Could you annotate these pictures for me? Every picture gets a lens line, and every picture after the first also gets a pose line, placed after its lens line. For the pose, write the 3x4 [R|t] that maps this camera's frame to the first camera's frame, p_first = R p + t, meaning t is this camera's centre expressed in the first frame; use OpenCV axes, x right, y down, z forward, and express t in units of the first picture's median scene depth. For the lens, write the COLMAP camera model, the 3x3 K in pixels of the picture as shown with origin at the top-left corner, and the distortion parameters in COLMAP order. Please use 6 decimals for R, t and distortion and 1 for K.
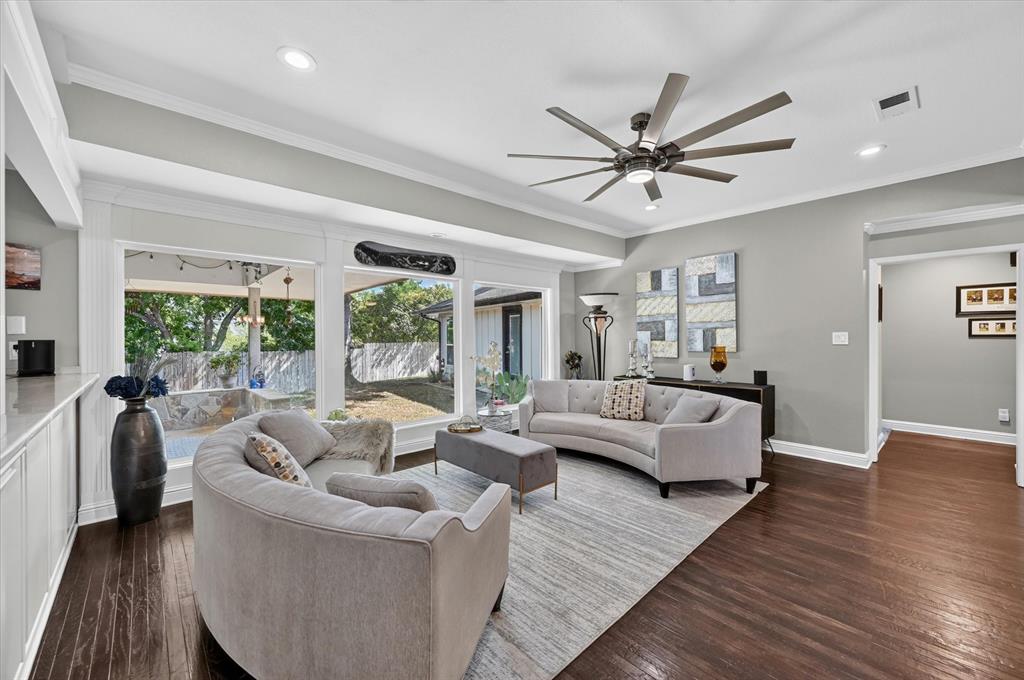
lens RADIAL K [[411.7, 0, 513.4], [0, 411.7, 337.3], [0, 0, 1]] dist [-0.011820, -0.000455]
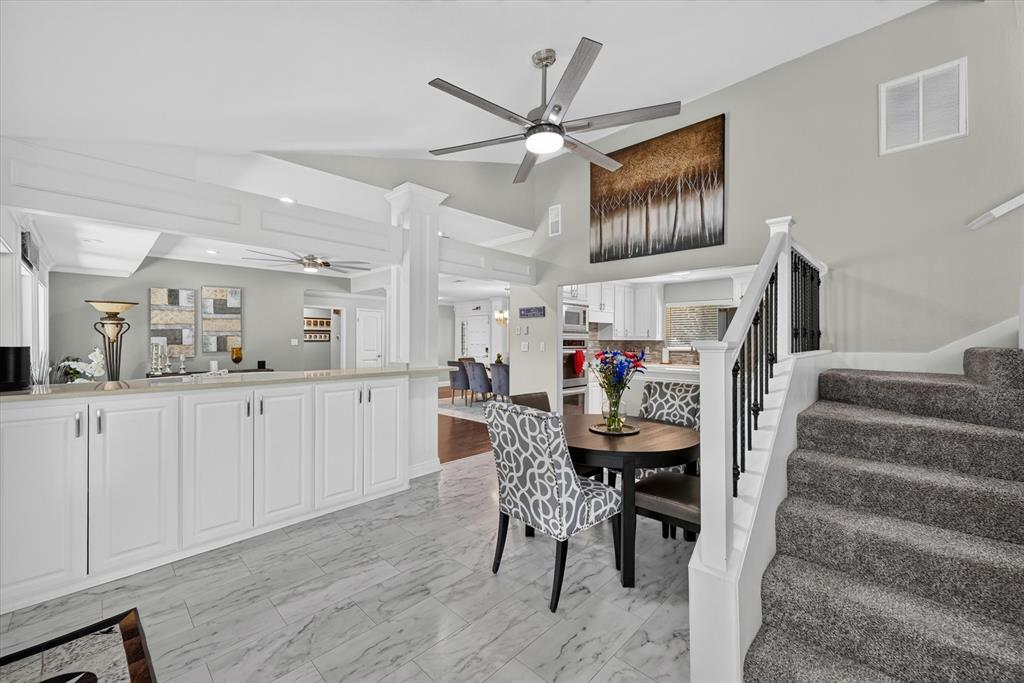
lens RADIAL K [[411.7, 0, 514.1], [0, 411.7, 340.1], [0, 0, 1]] dist [-0.011820, -0.000455]
pose [[-0.067885, 0.001074, 0.997693, -1.000846], [0.004507, 0.999990, -0.000770, -0.000491], [-0.997683, 0.004444, -0.067889, 0.040093]]
